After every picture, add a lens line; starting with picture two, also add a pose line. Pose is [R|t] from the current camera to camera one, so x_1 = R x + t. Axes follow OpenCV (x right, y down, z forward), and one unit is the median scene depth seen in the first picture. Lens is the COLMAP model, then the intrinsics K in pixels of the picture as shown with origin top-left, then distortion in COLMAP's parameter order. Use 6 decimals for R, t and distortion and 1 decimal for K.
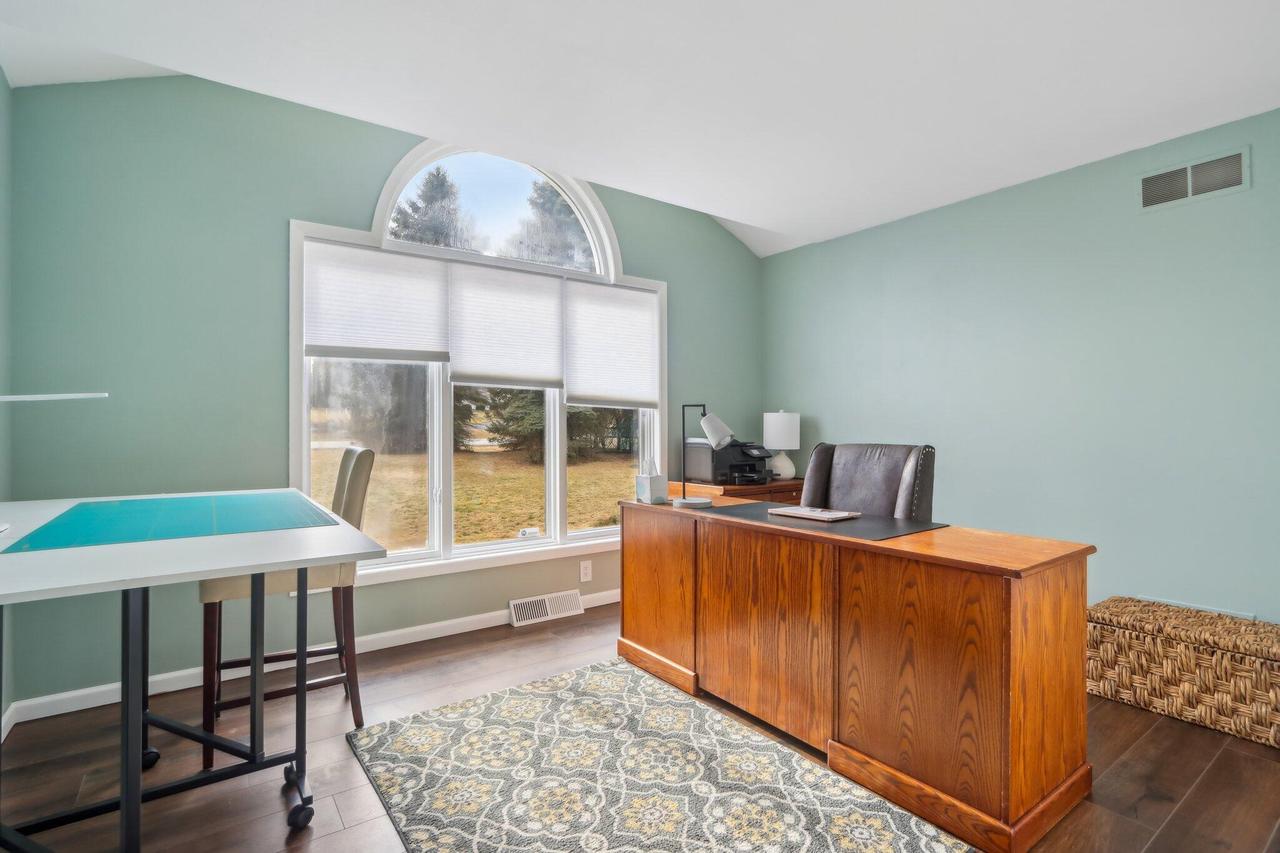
lens RADIAL K [[605.3, 0, 640.0], [0, 605.3, 426.5], [0, 0, 1]] dist [0.000007, 0.000186]
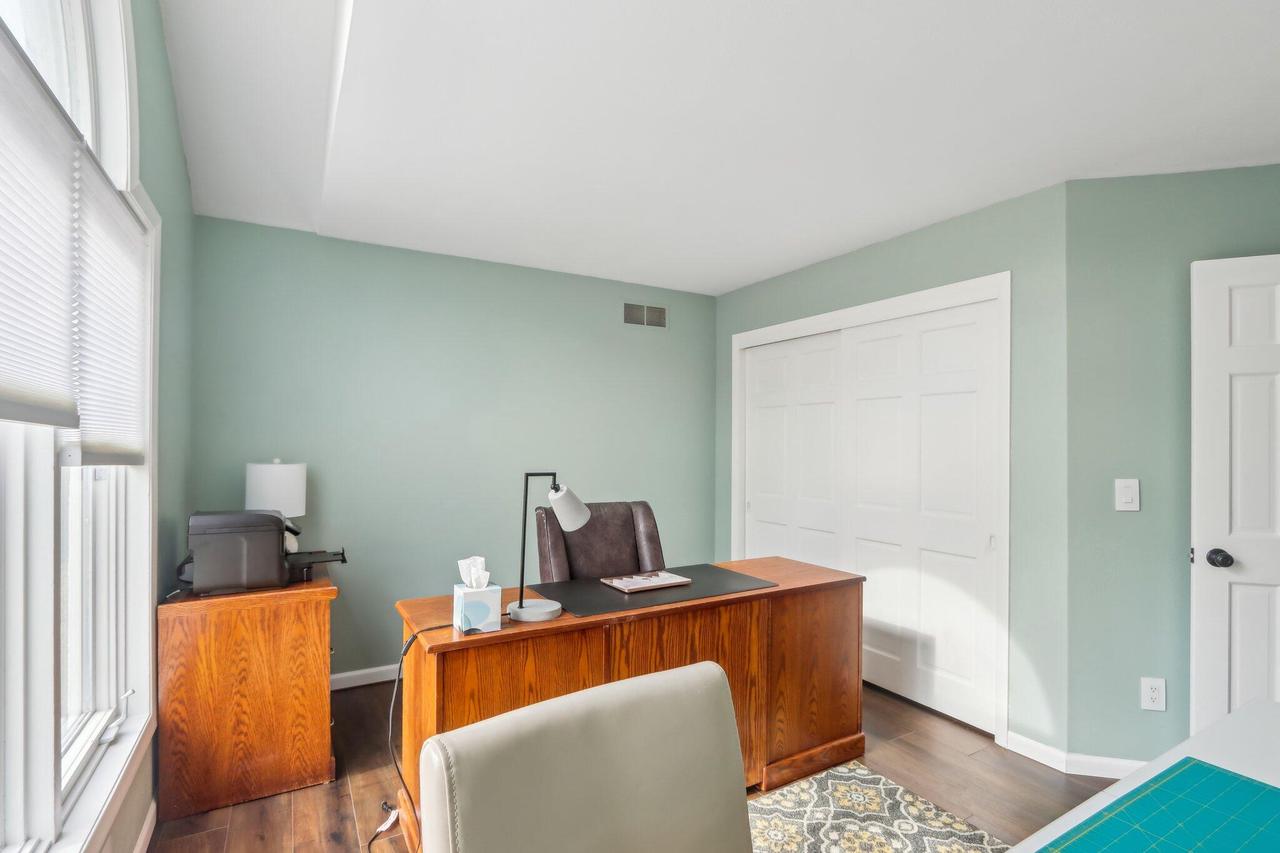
lens RADIAL K [[608.6, 0, 639.3], [0, 608.6, 447.8], [0, 0, 1]] dist [-0.001331, -0.000018]
pose [[0.102714, -0.007743, 0.994681, -0.839989], [-0.003189, 0.999962, 0.008113, -0.098791], [-0.994706, -0.004005, 0.102685, 1.094957]]
